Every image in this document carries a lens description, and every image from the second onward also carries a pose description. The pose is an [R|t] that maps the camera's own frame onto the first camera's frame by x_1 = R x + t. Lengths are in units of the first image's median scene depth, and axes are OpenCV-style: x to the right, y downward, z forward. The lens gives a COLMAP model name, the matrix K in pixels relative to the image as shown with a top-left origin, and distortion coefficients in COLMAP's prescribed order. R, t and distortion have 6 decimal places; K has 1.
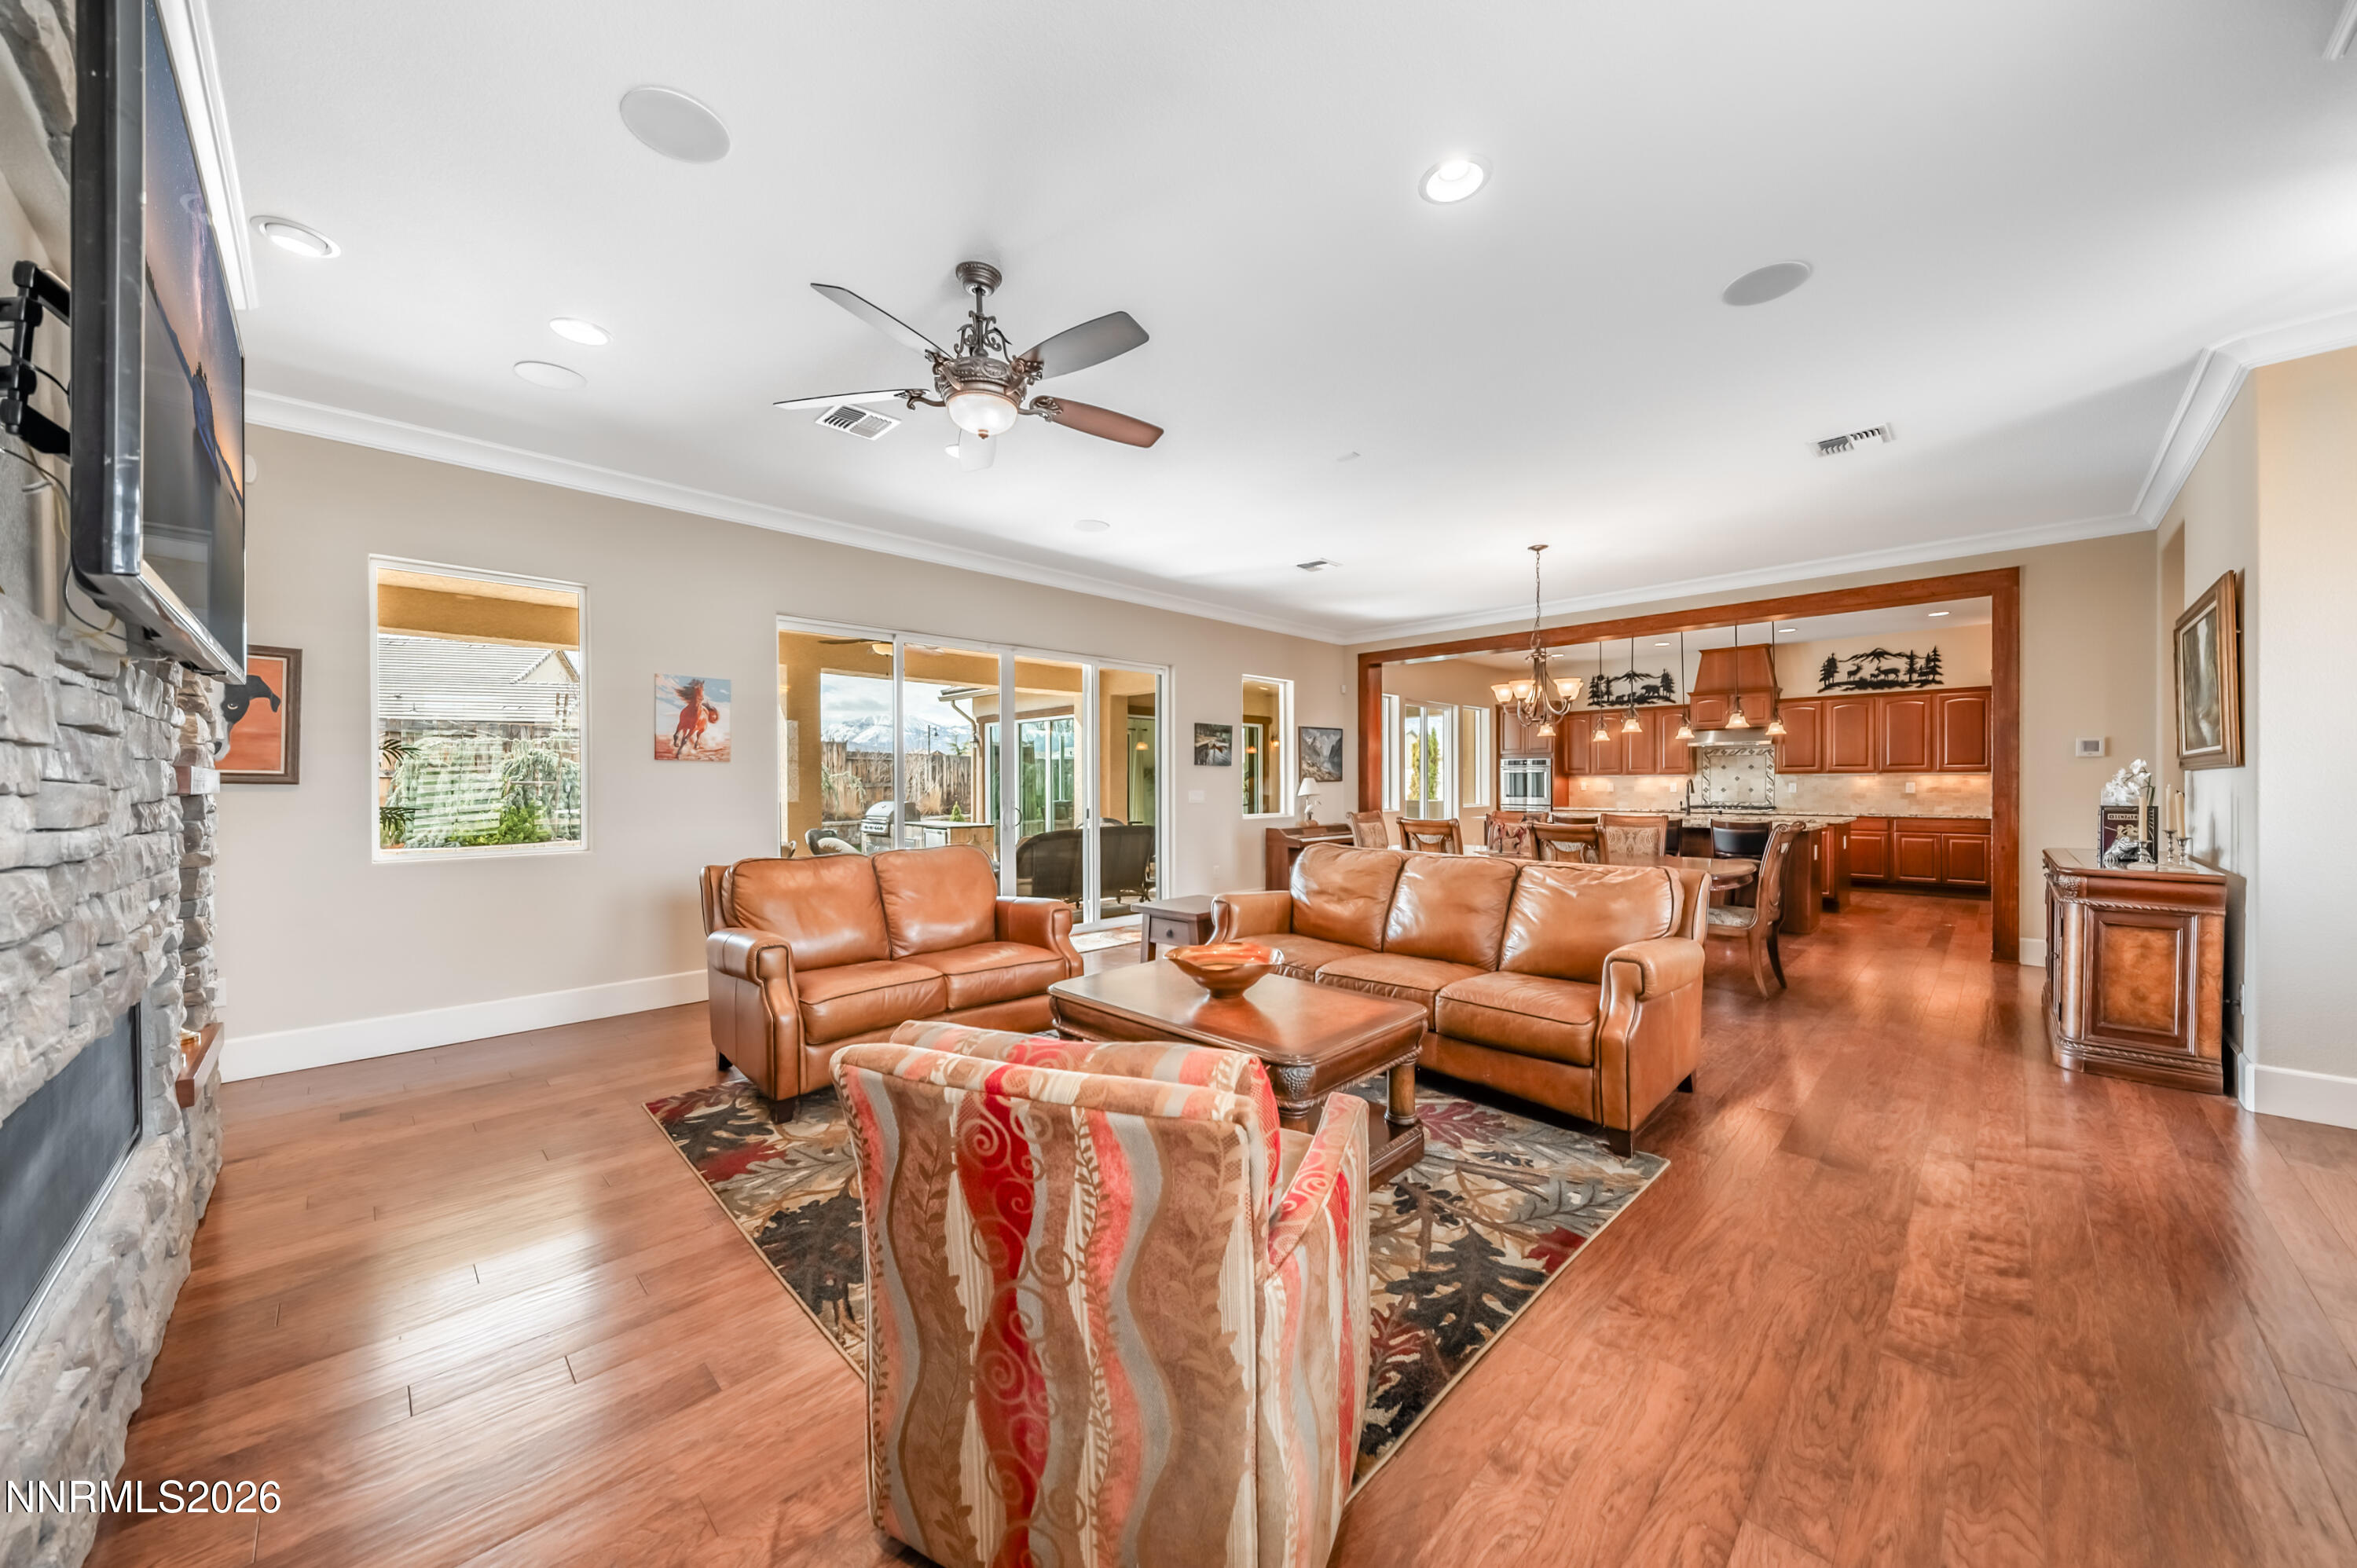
lens RADIAL K [[821.2, 0, 1174.7], [0, 821.2, 791.6], [0, 0, 1]] dist [0.007587, -0.004185]
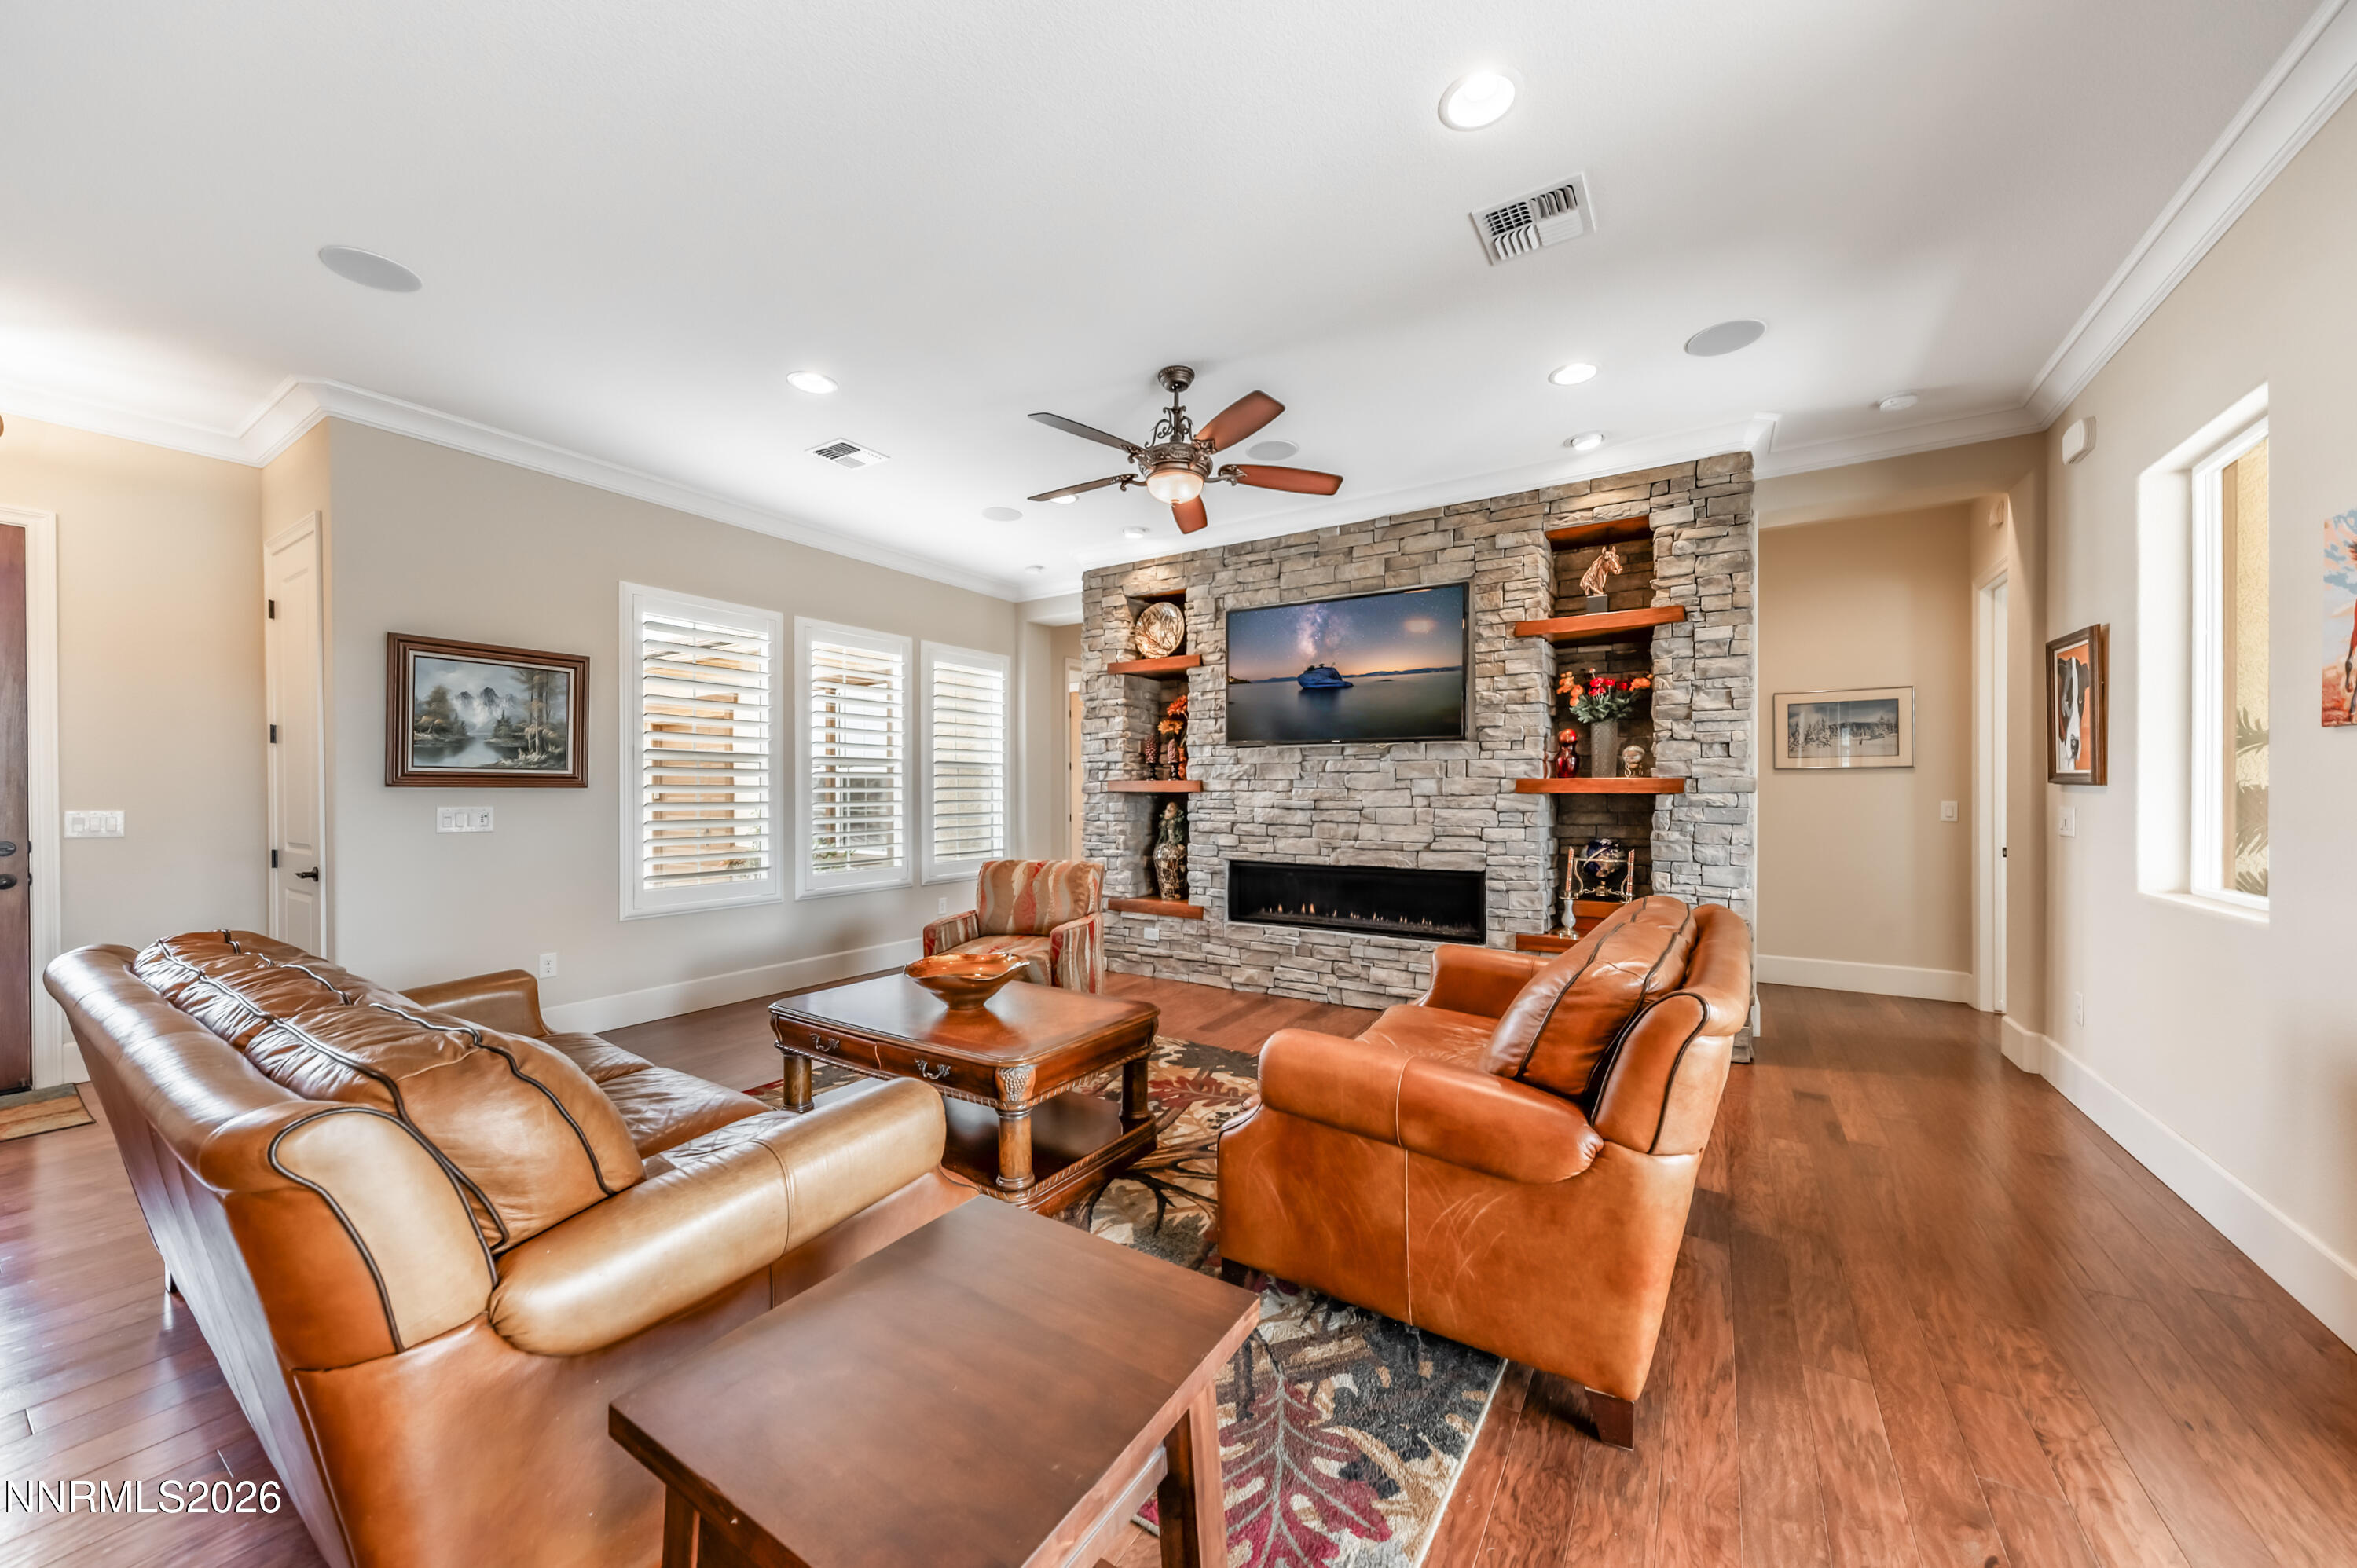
lens RADIAL K [[821.2, 0, 1161.6], [0, 821.2, 795.6], [0, 0, 1]] dist [0.007587, -0.004185]
pose [[-0.975590, 0.007542, -0.219473, 0.016384], [0.003491, 0.999816, 0.018841, -0.006918], [0.219574, 0.017615, -0.975437, 0.628572]]
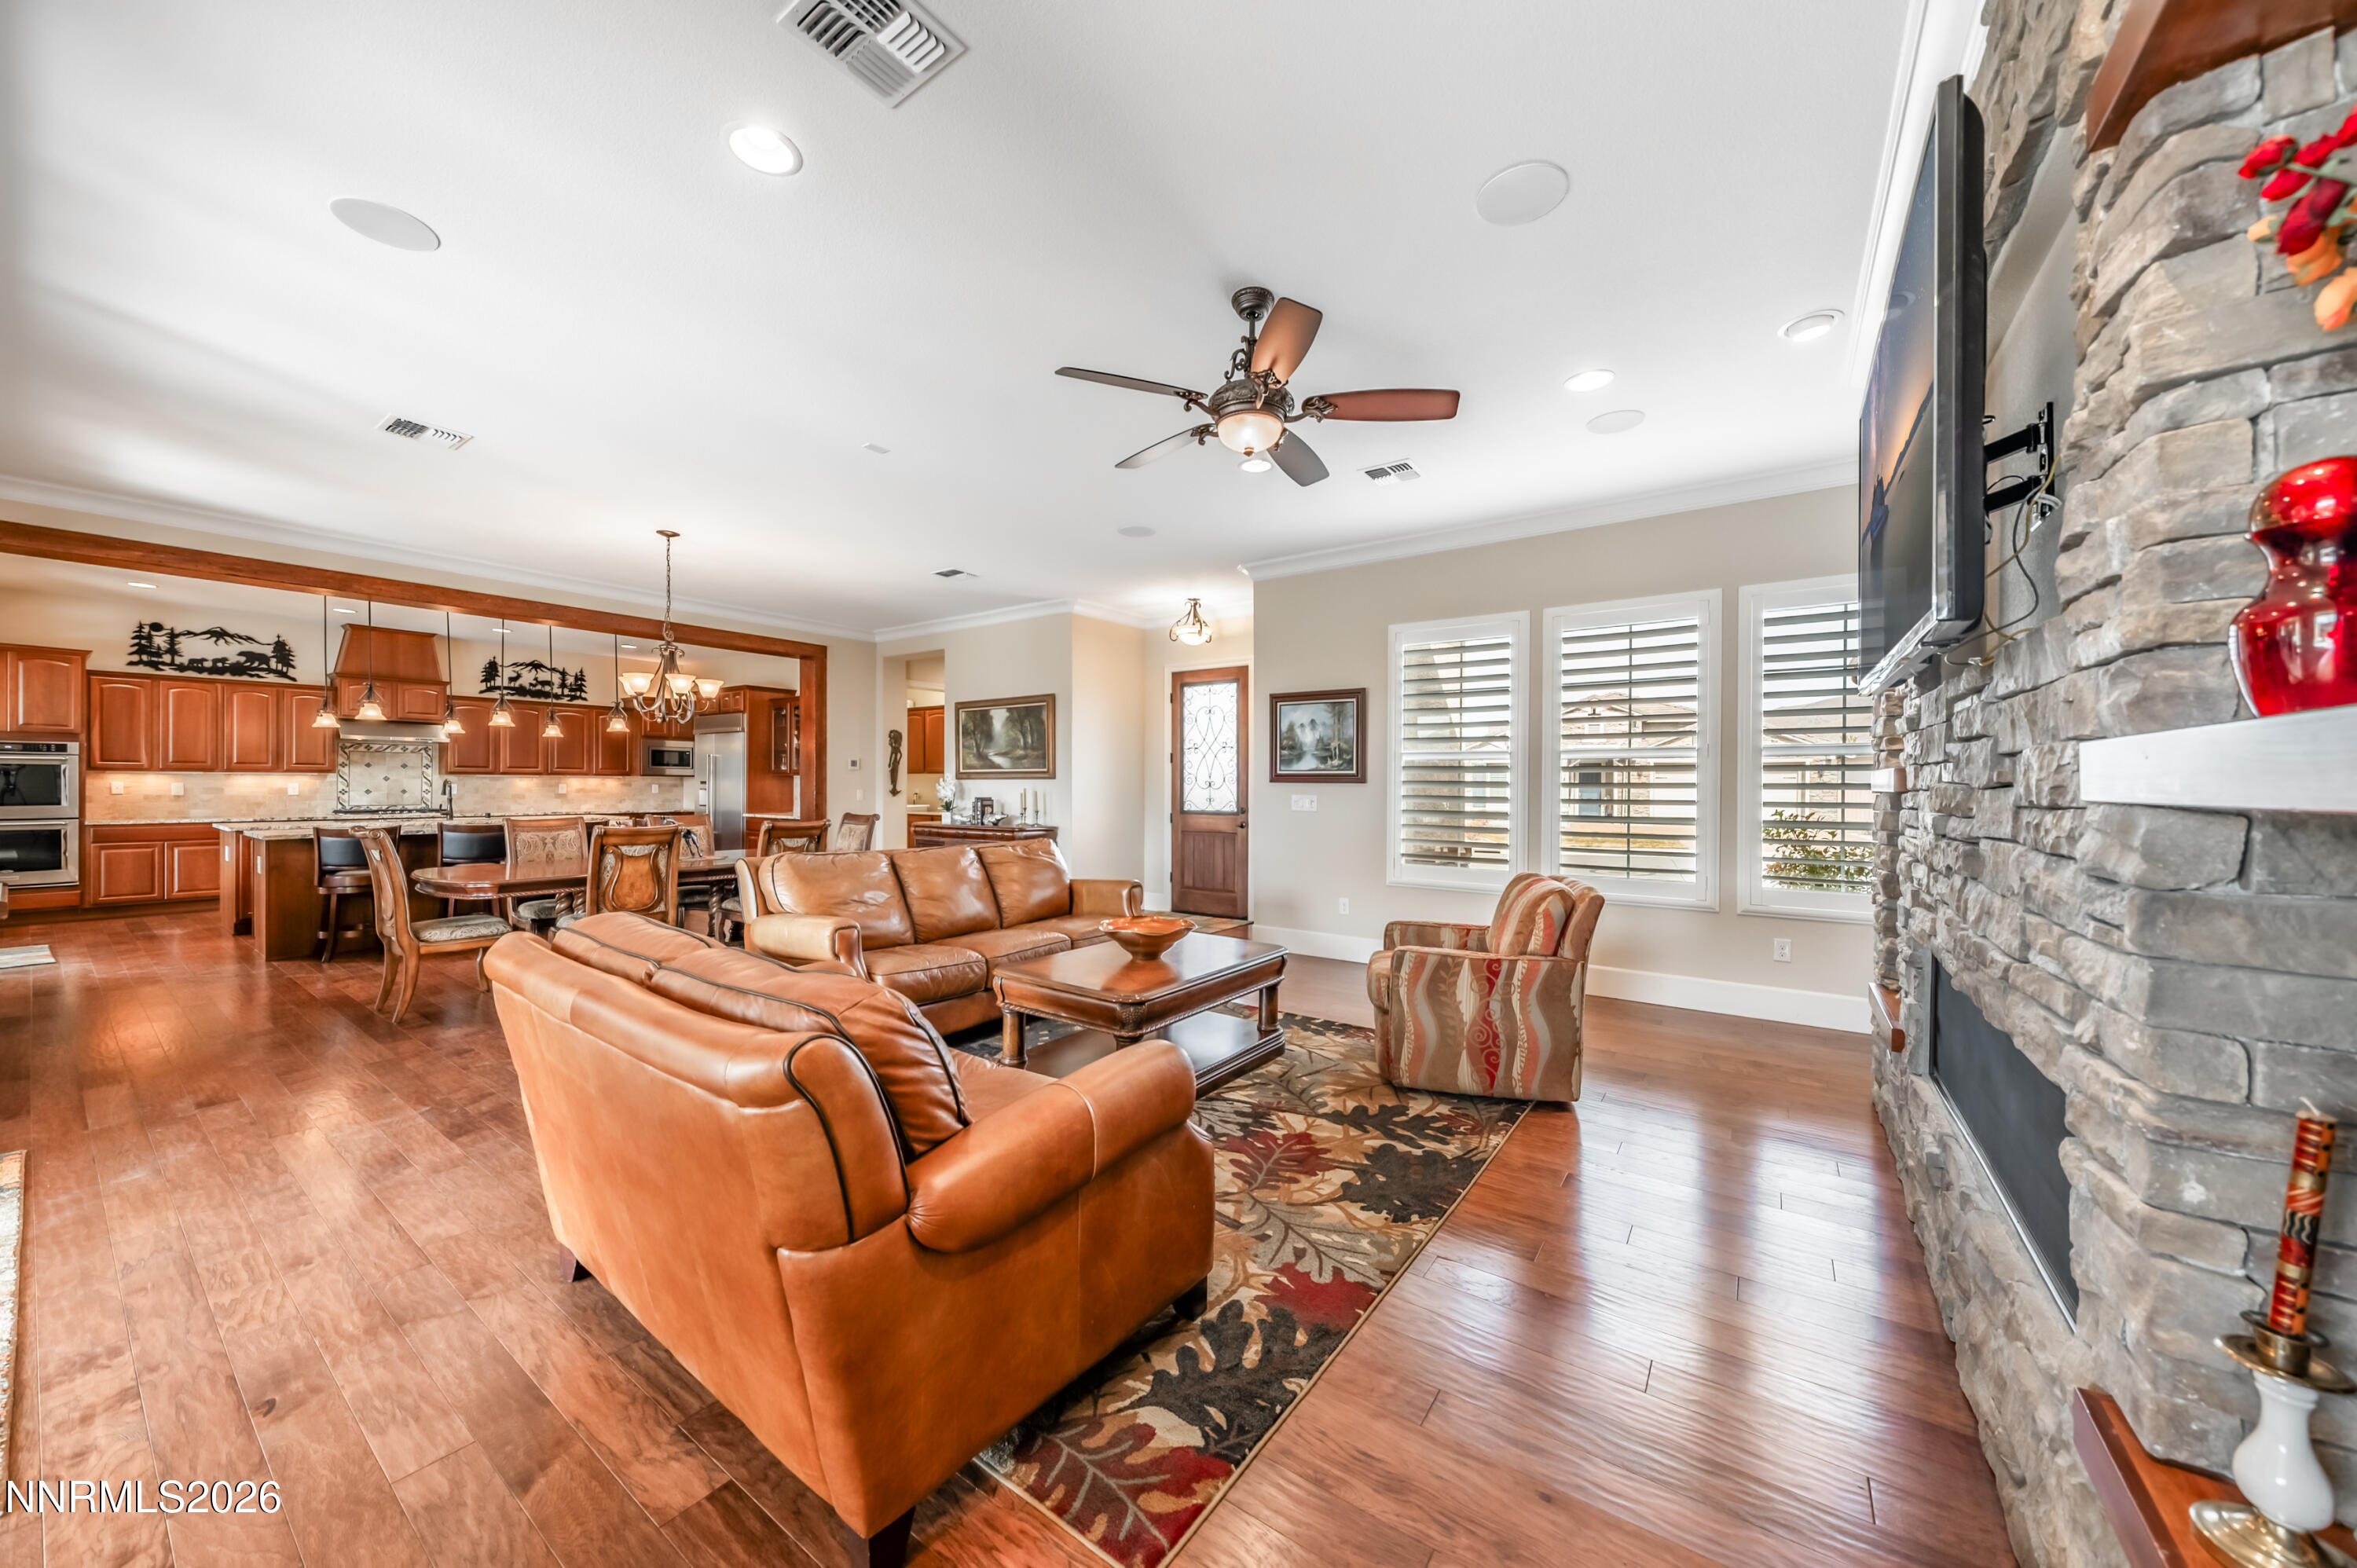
lens RADIAL K [[821.2, 0, 1172.8], [0, 821.2, 788.9], [0, 0, 1]] dist [0.007587, -0.004185]
pose [[-0.163786, -0.001395, 0.986495, -0.361202], [0.006636, 0.999975, 0.002515, -0.001955], [-0.986474, 0.006958, -0.163773, 0.365177]]
